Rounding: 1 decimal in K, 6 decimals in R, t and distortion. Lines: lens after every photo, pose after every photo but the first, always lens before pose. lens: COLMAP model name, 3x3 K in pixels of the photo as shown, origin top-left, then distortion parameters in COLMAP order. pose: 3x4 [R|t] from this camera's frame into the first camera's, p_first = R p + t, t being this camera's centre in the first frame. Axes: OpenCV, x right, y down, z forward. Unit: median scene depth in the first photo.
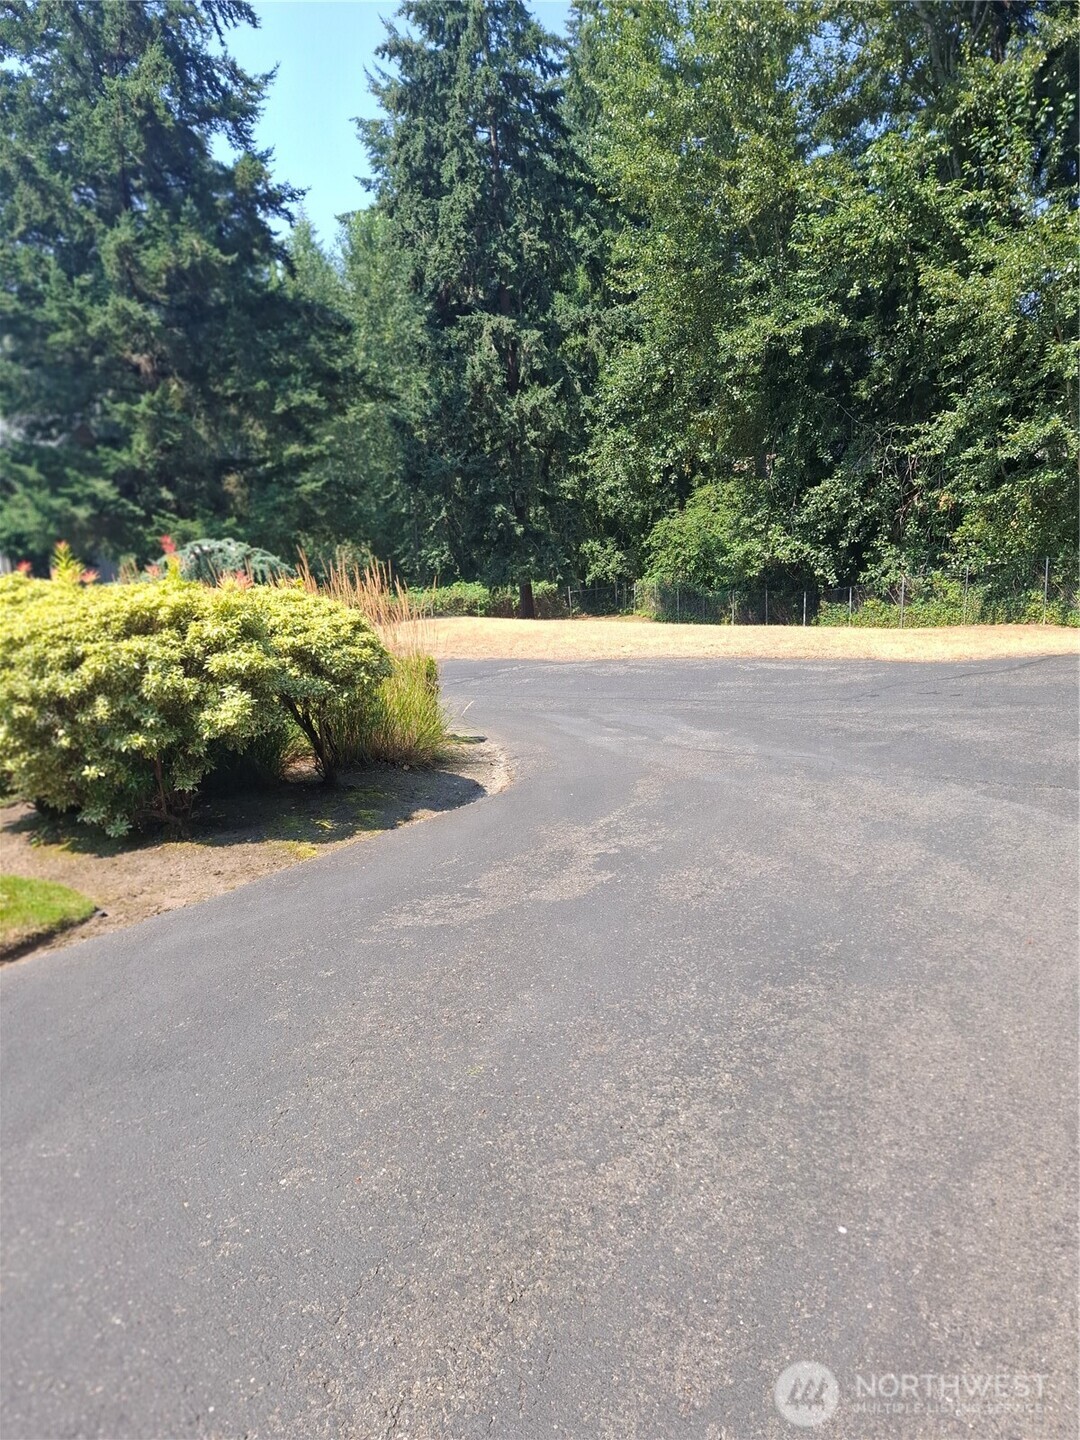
lens RADIAL K [[1013.0, 0, 541.2], [0, 1013.0, 722.2], [0, 0, 1]] dist [0.085891, -0.089285]
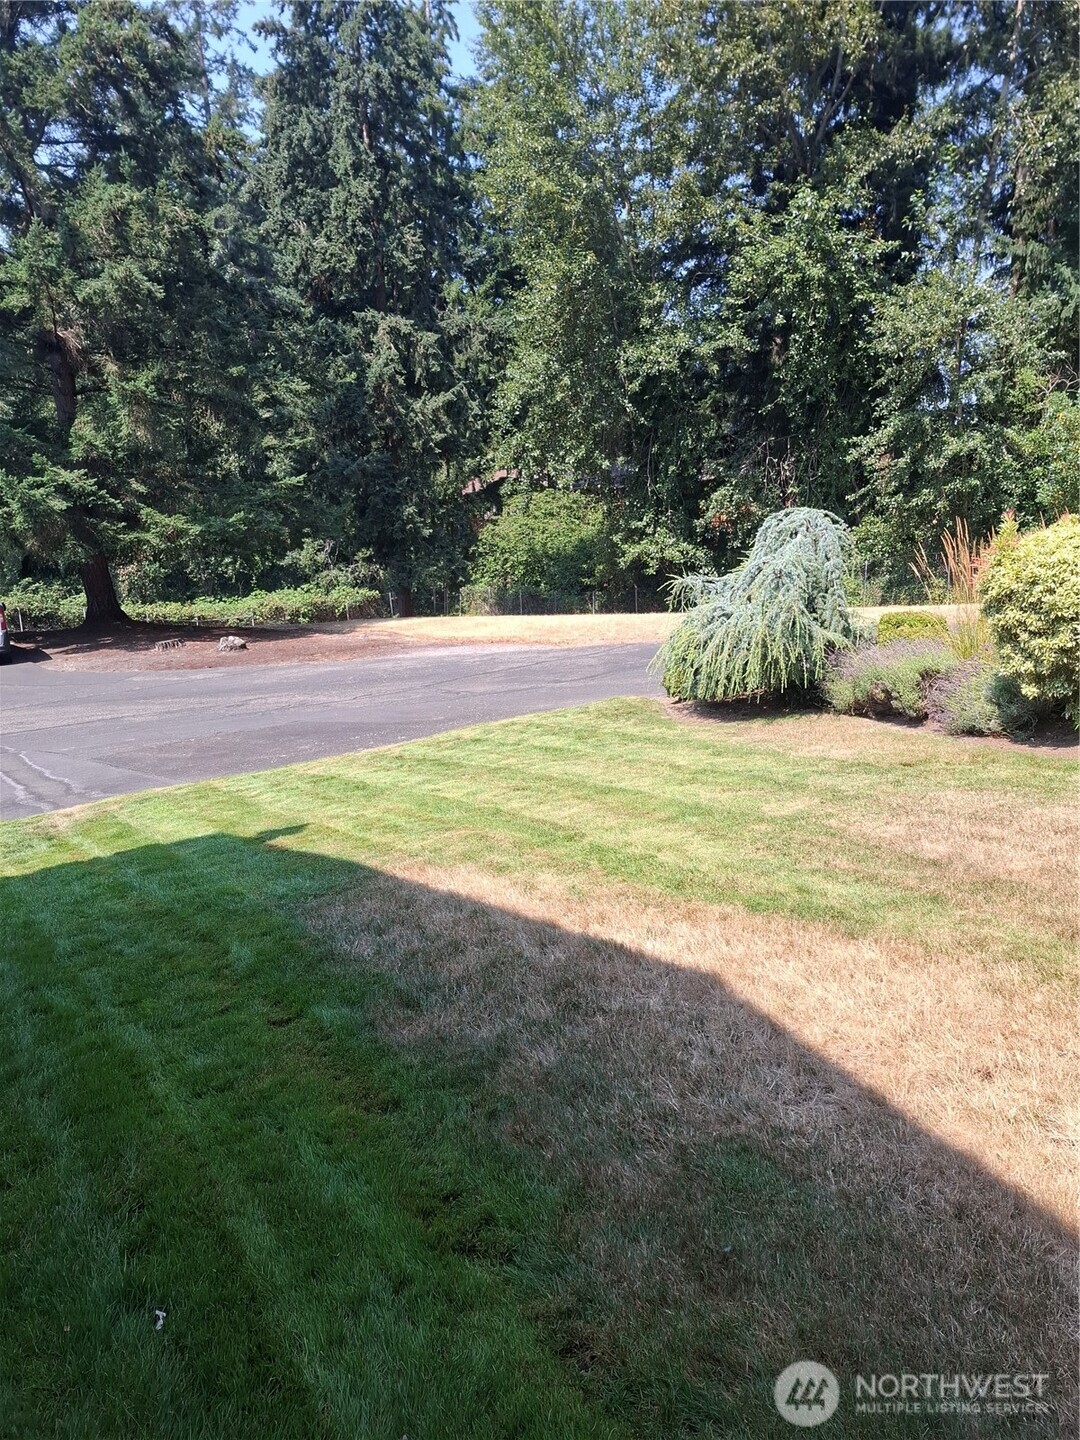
lens RADIAL K [[1013.0, 0, 539.3], [0, 1013.0, 721.7], [0, 0, 1]] dist [0.085891, -0.089285]
pose [[0.930874, -0.064869, 0.359535, -0.292669], [0.070732, 0.997490, -0.003159, 0.006957], [-0.358428, 0.028371, 0.933126, 0.038756]]
